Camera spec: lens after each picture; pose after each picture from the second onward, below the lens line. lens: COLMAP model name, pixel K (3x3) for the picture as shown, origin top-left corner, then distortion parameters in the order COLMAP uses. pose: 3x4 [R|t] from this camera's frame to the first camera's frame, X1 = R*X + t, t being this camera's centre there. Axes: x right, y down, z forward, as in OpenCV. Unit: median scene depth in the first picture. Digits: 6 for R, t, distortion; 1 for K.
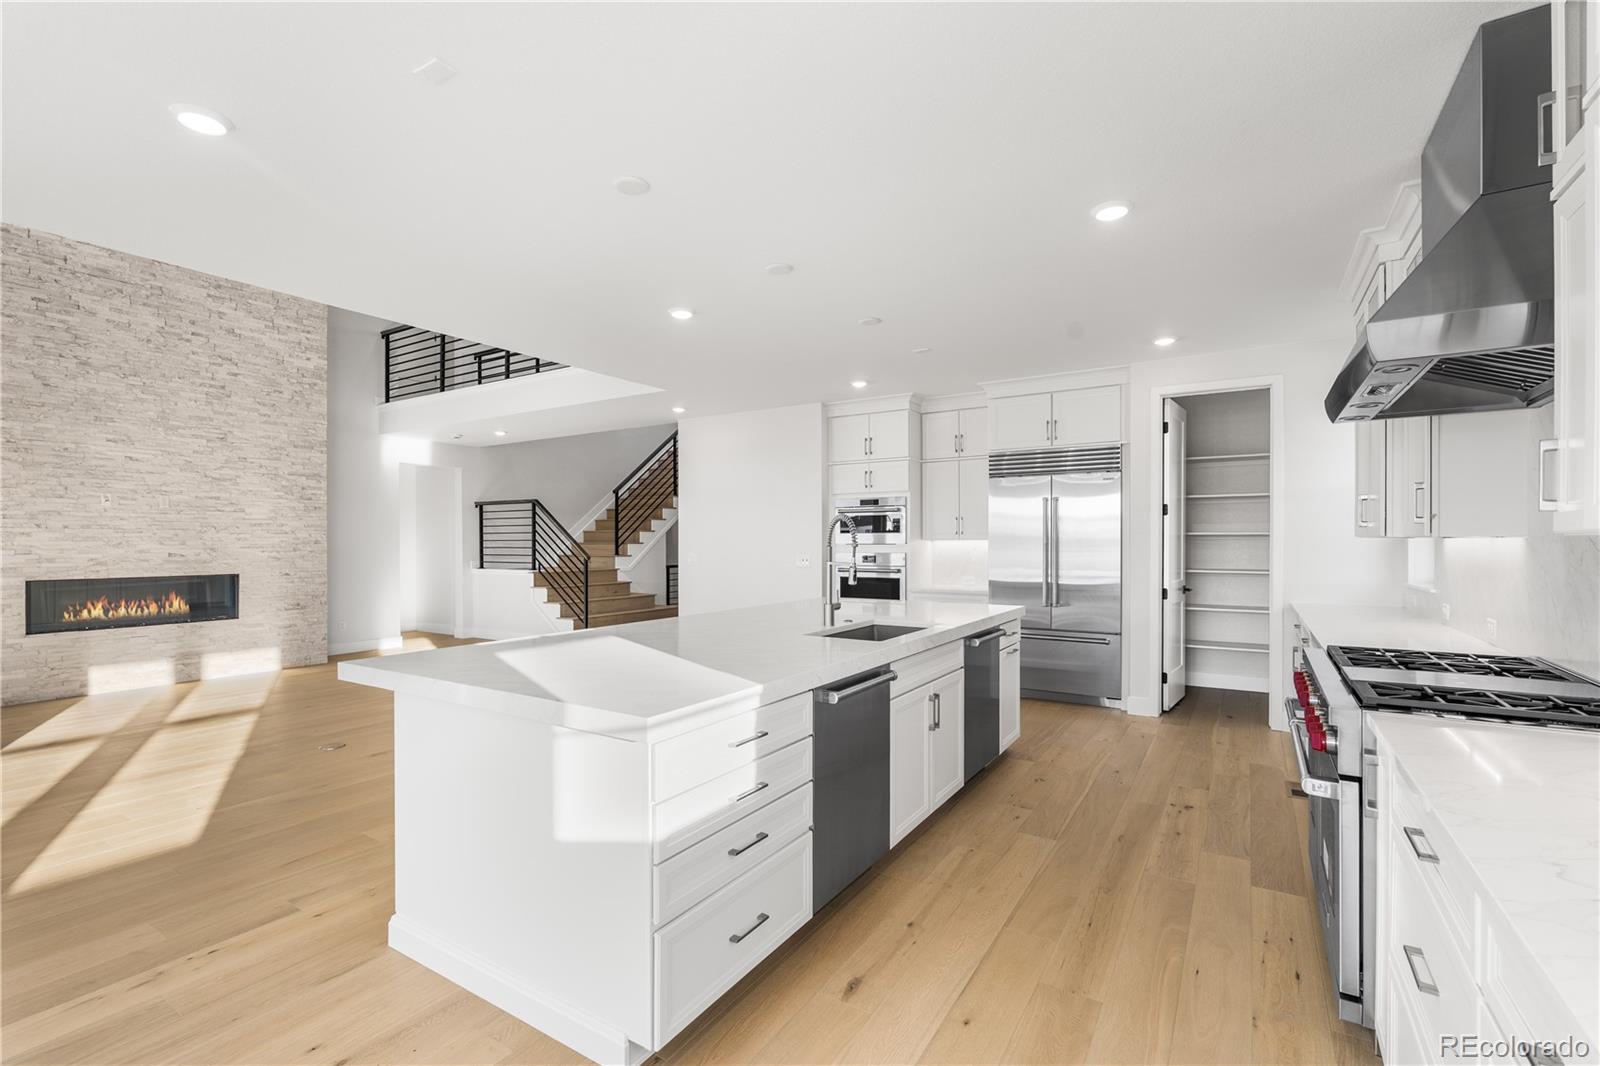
lens RADIAL K [[715.1, 0, 799.3], [0, 715.1, 535.1], [0, 0, 1]] dist [-0.002634, -0.000101]
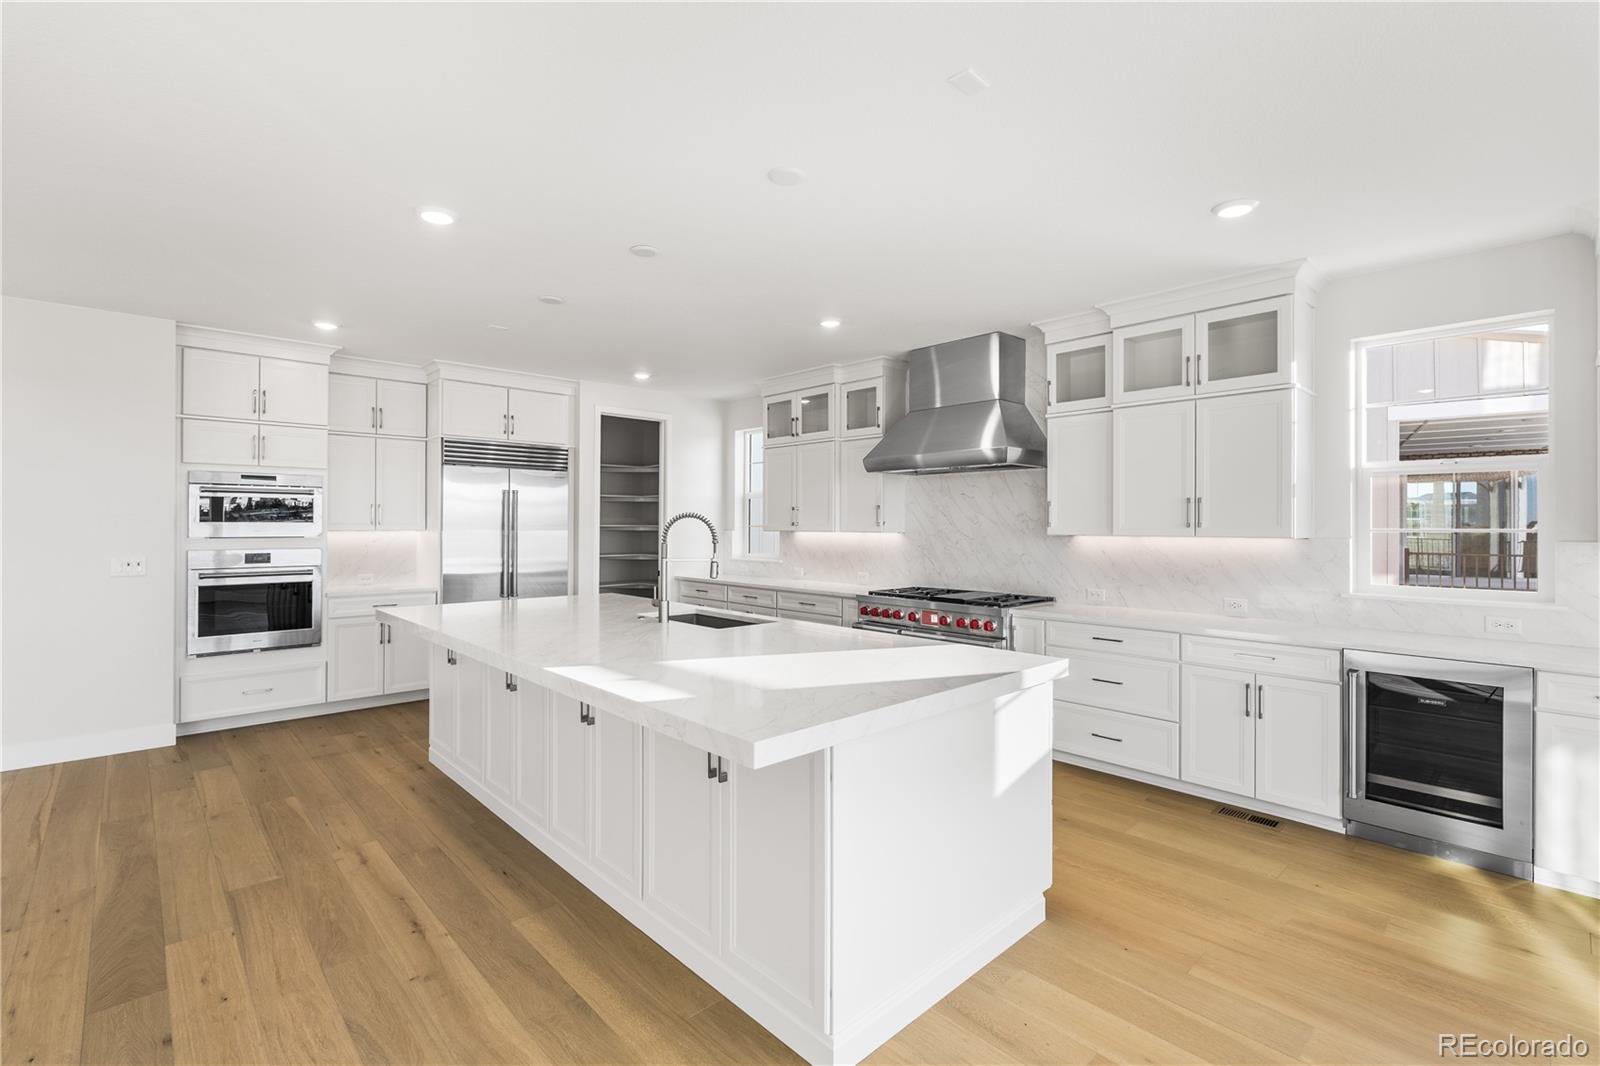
lens RADIAL K [[720.2, 0, 800.0], [0, 720.2, 533.0], [0, 0, 1]] dist [0.019801, 0.000106]
pose [[0.265251, -0.004221, 0.964170, -0.448488], [-0.012553, 0.999891, 0.007830, -0.004835], [-0.964098, -0.014181, 0.265169, 0.272485]]
